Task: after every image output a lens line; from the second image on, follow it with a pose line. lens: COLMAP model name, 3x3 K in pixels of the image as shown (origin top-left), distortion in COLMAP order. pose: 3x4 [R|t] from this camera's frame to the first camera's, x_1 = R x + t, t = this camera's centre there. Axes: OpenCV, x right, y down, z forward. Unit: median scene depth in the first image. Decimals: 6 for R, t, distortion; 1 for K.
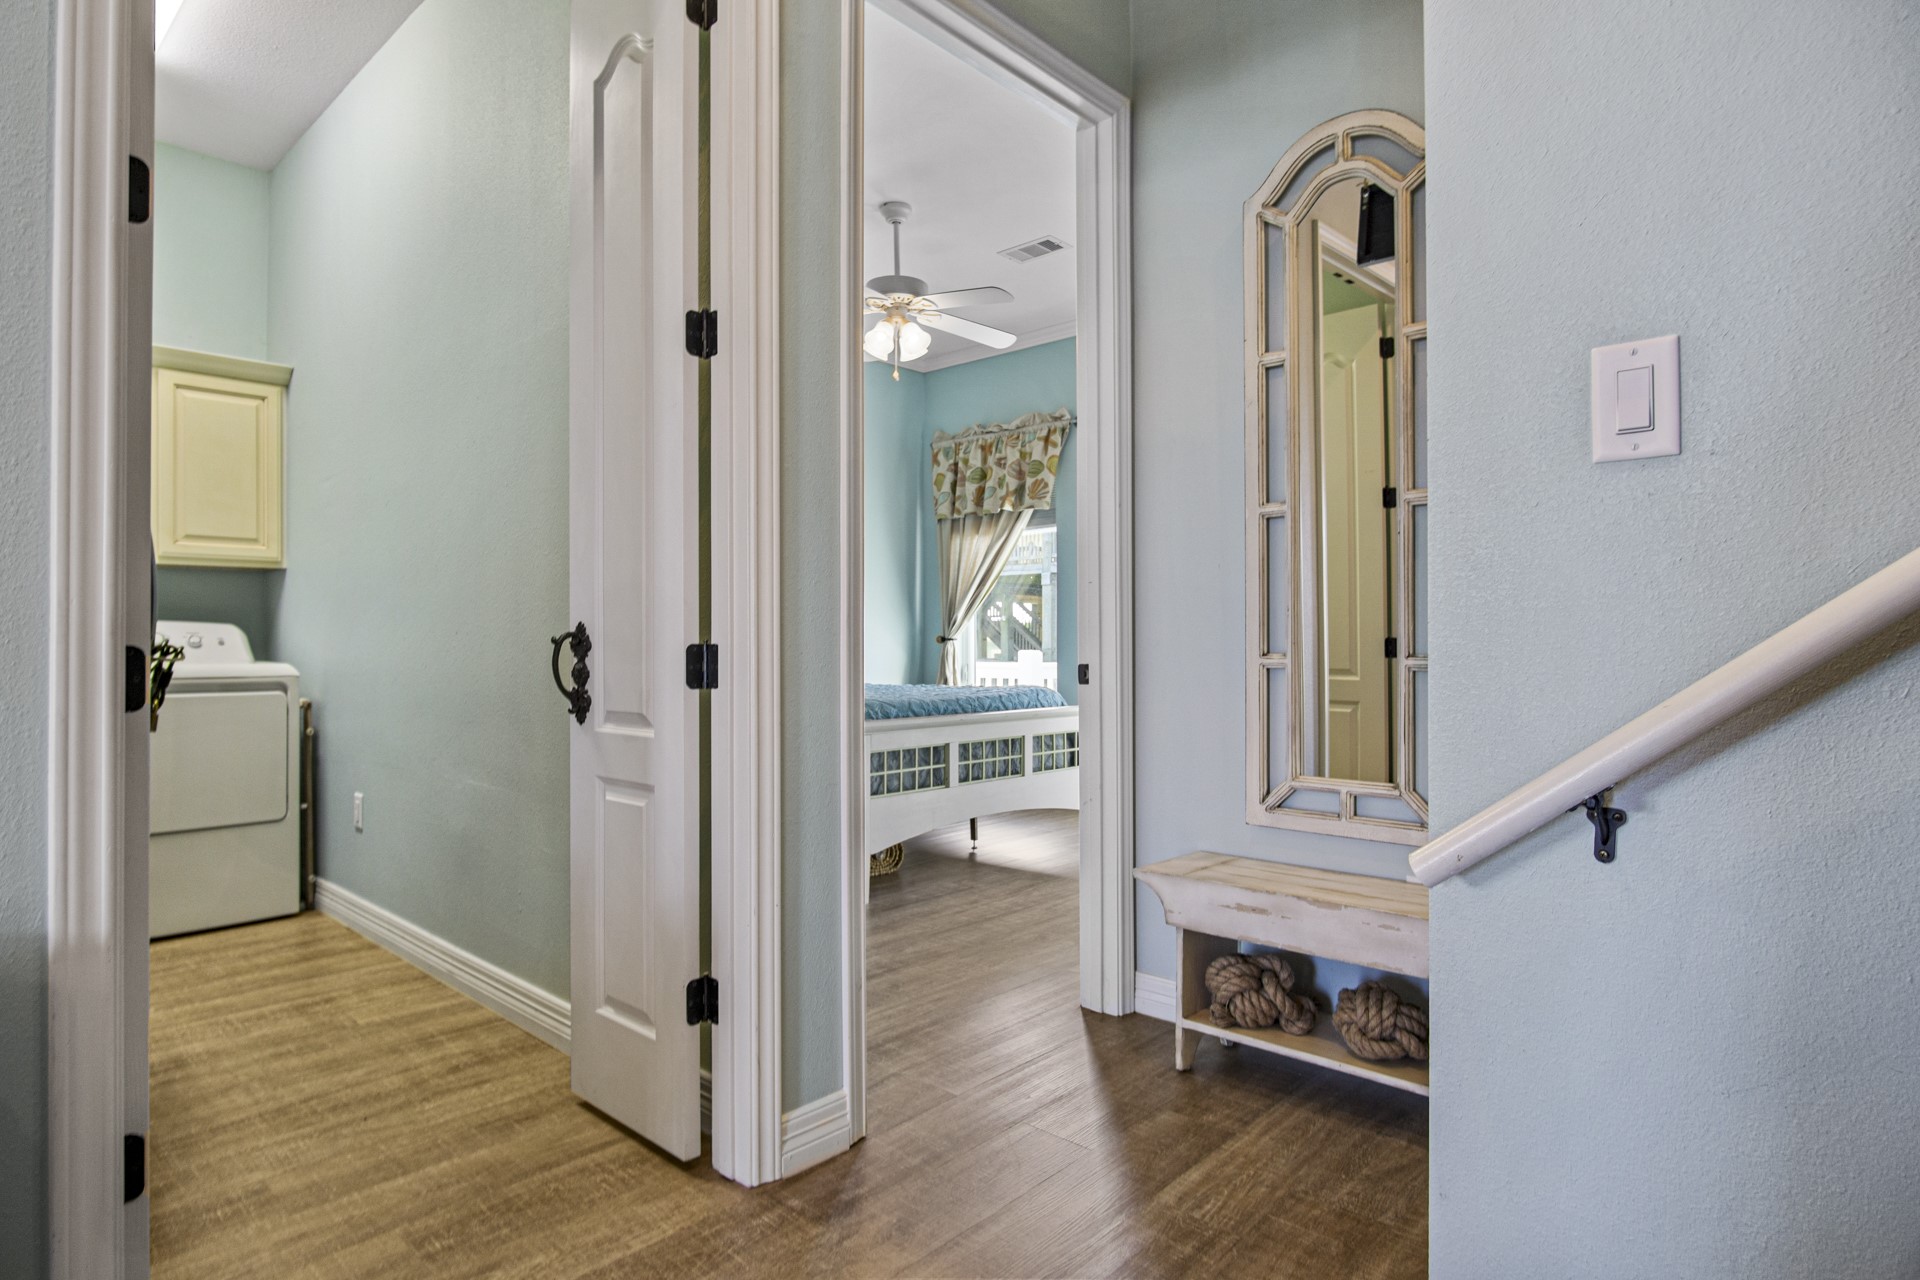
lens RADIAL K [[1039.7, 0, 951.9], [0, 1039.7, 640.6], [0, 0, 1]] dist [-0.021136, 0.000173]
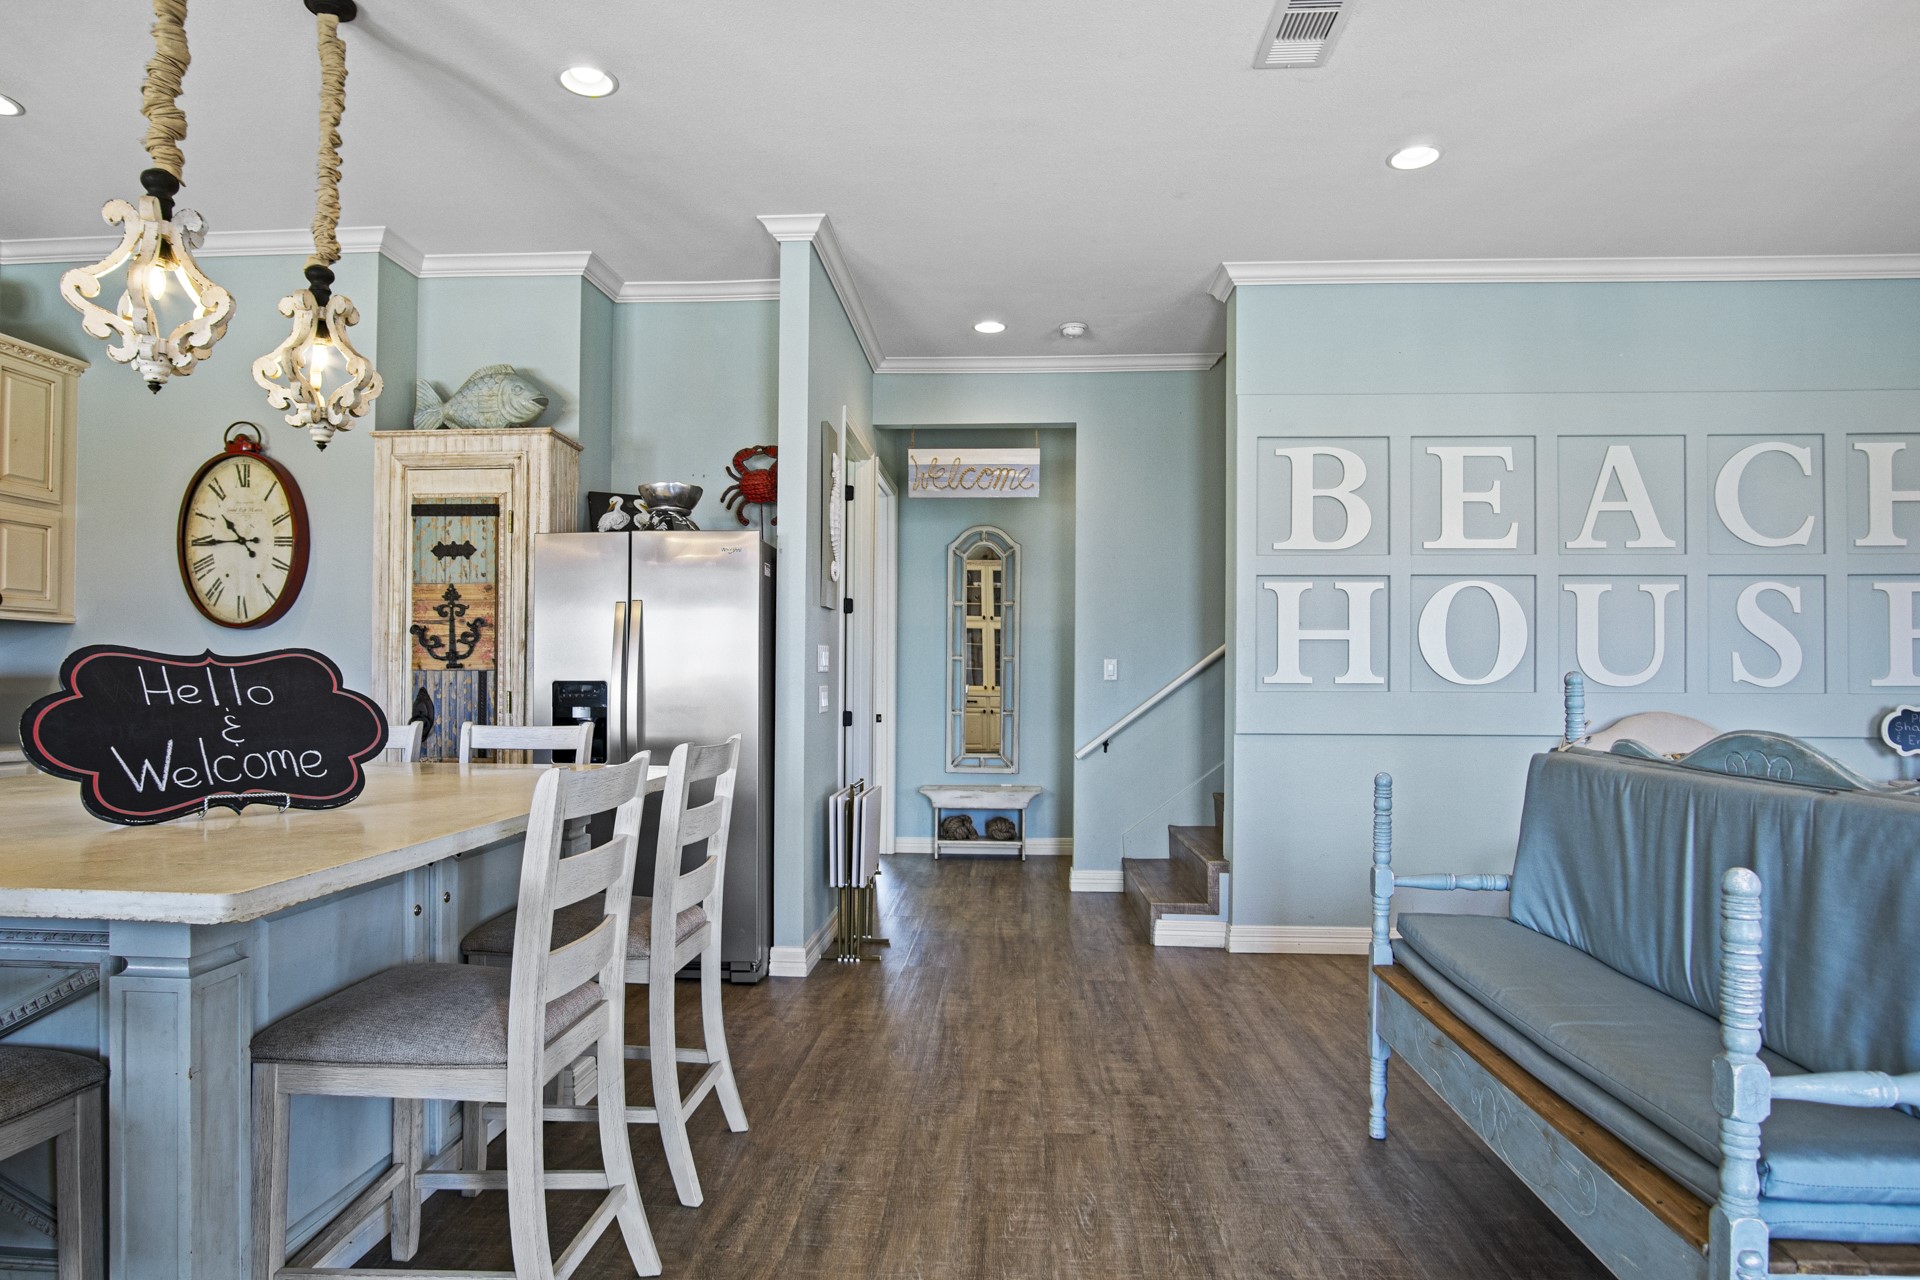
lens RADIAL K [[1058.0, 0, 934.0], [0, 1058.0, 670.3], [0, 0, 1]] dist [-0.020241, 0.000277]
pose [[0.788543, 0.012021, 0.614862, -1.814010], [-0.010029, 0.999927, -0.006688, -0.090752], [-0.614898, -0.000893, 0.788606, -1.468920]]
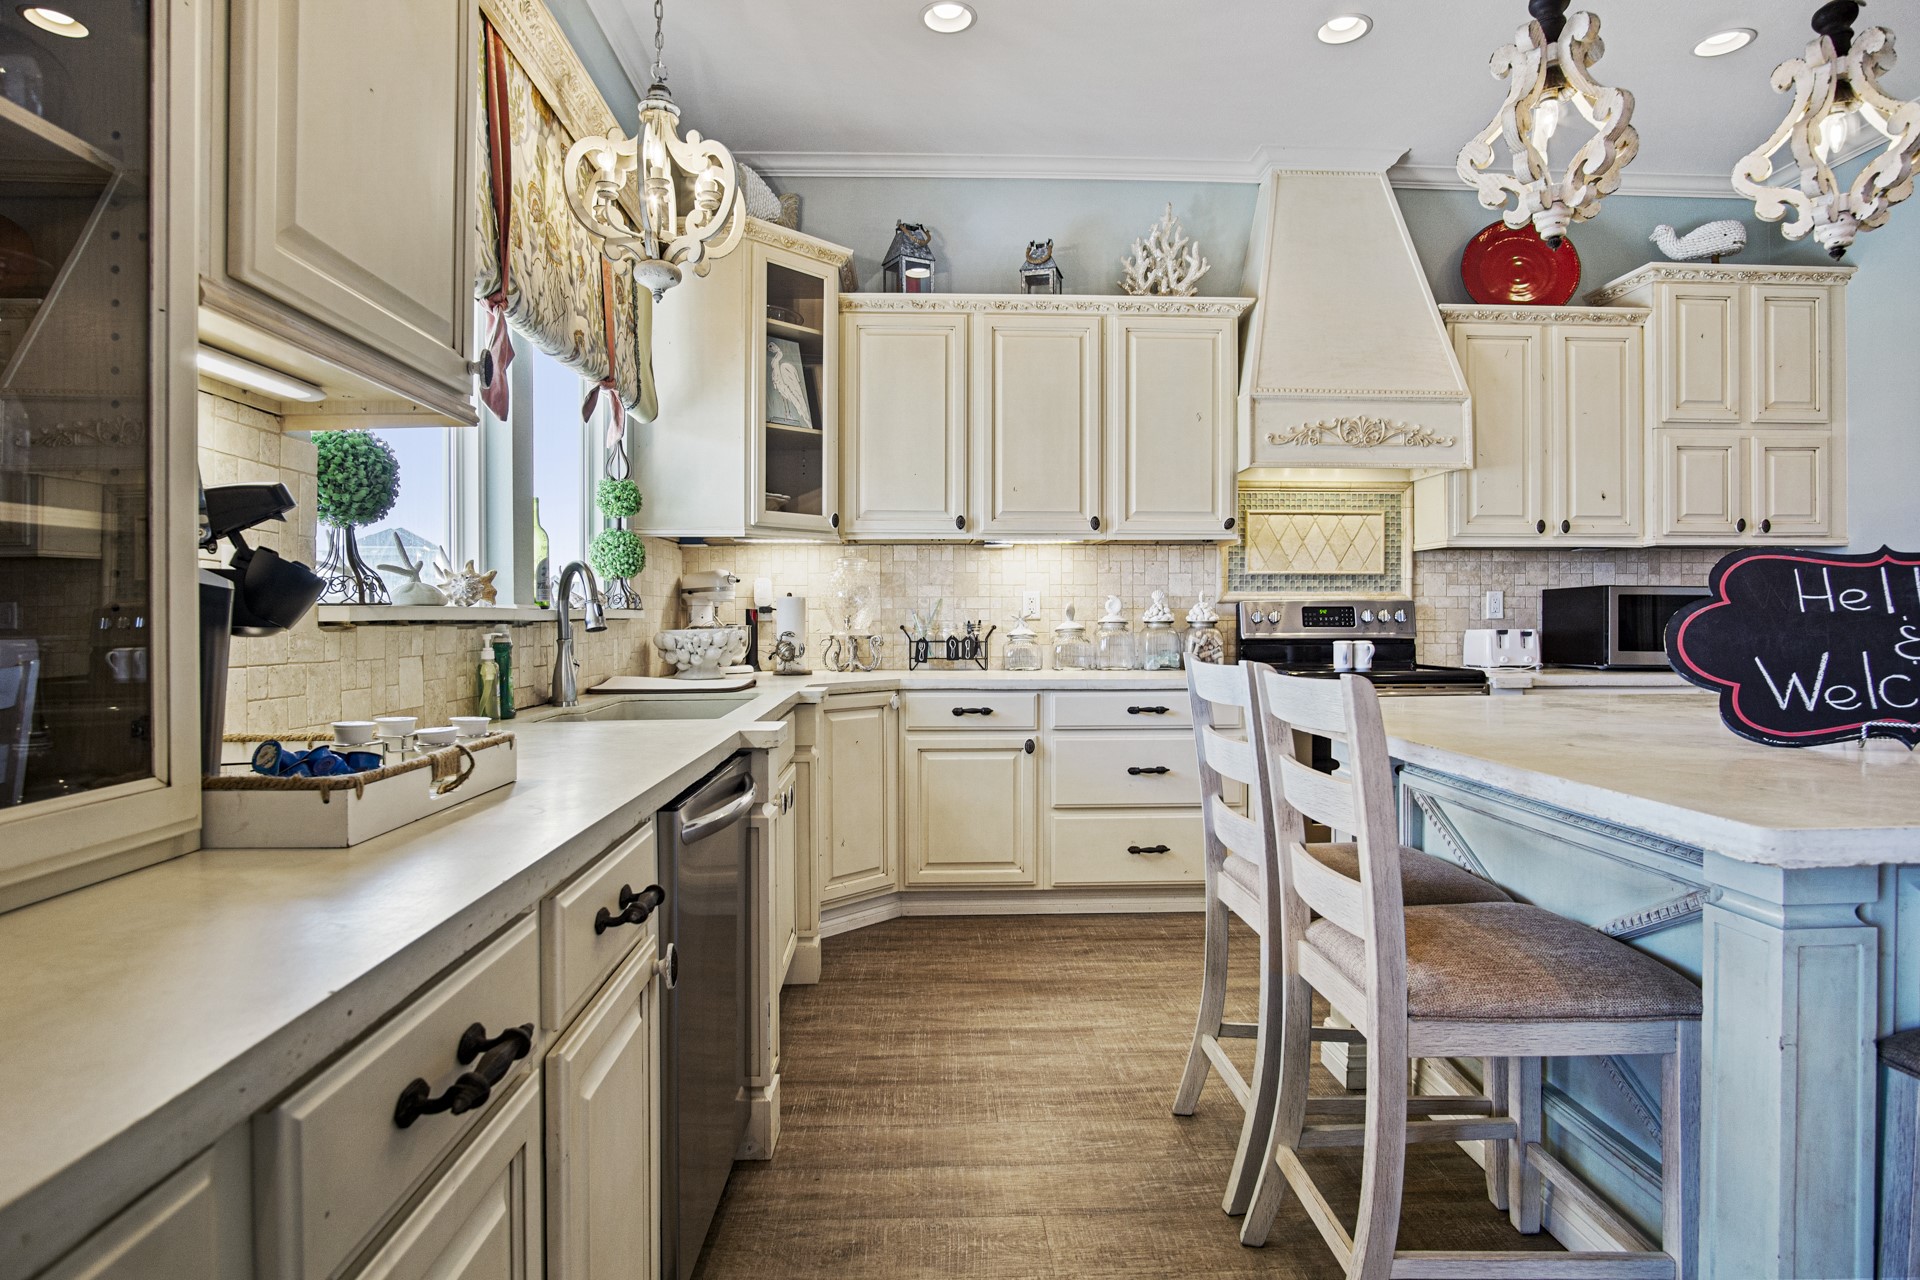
lens RADIAL K [[1043.0, 0, 960.2], [0, 1043.0, 621.9], [0, 0, 1]] dist [-0.018233, 0.001023]
pose [[0.706751, 0.001812, -0.707460, -1.691984], [0.006441, 0.999939, 0.008997, -0.063658], [0.707433, -0.010915, 0.706696, -1.338712]]
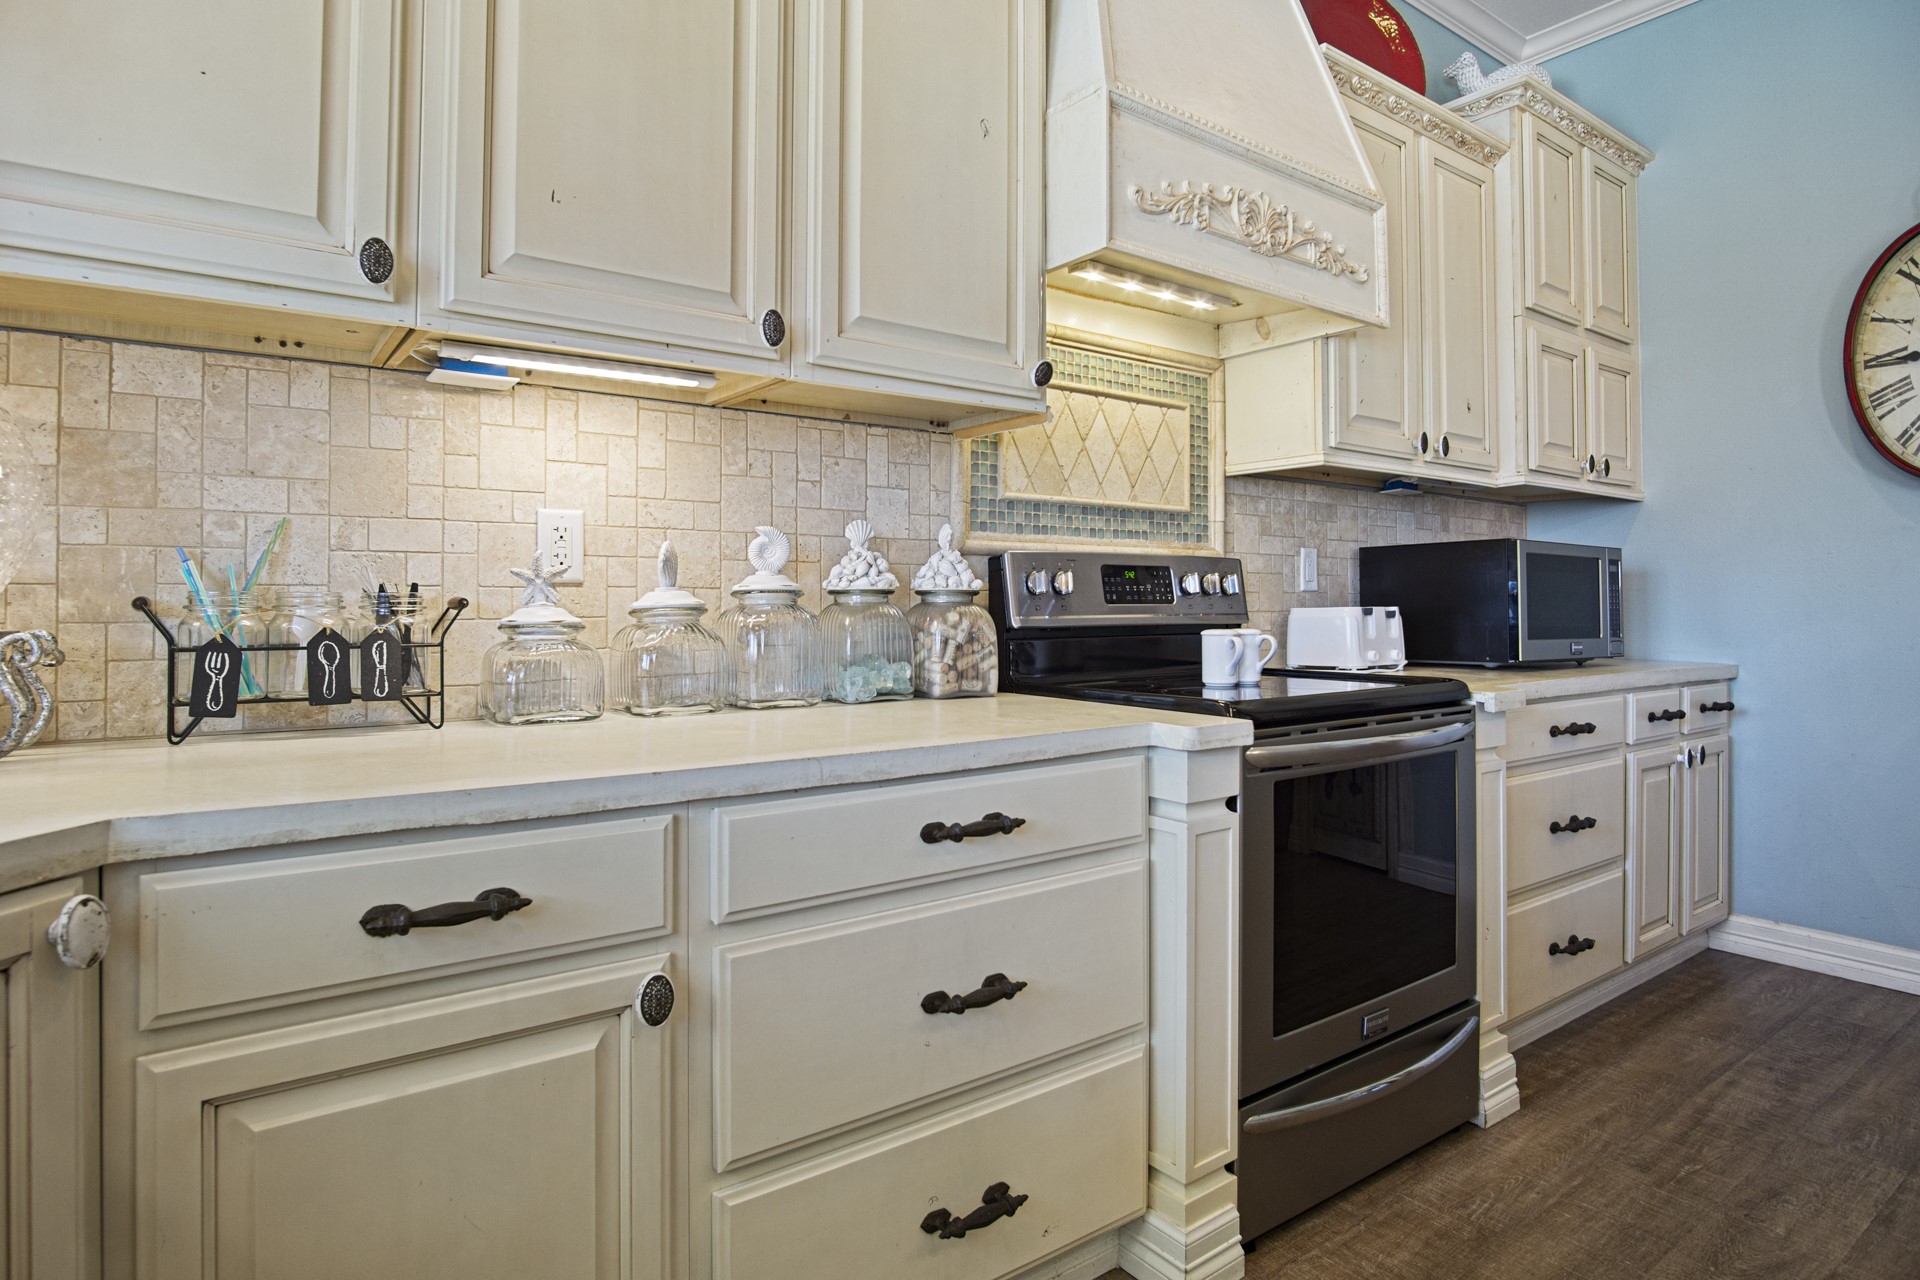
lens RADIAL K [[1046.2, 0, 949.8], [0, 1046.2, 585.2], [0, 0, 1]] dist [-0.026167, 0.001197]
pose [[0.980960, -0.002714, -0.194189, -2.632923], [0.001112, 0.999964, -0.008360, -0.040230], [0.194204, 0.007985, 0.980929, -0.476655]]
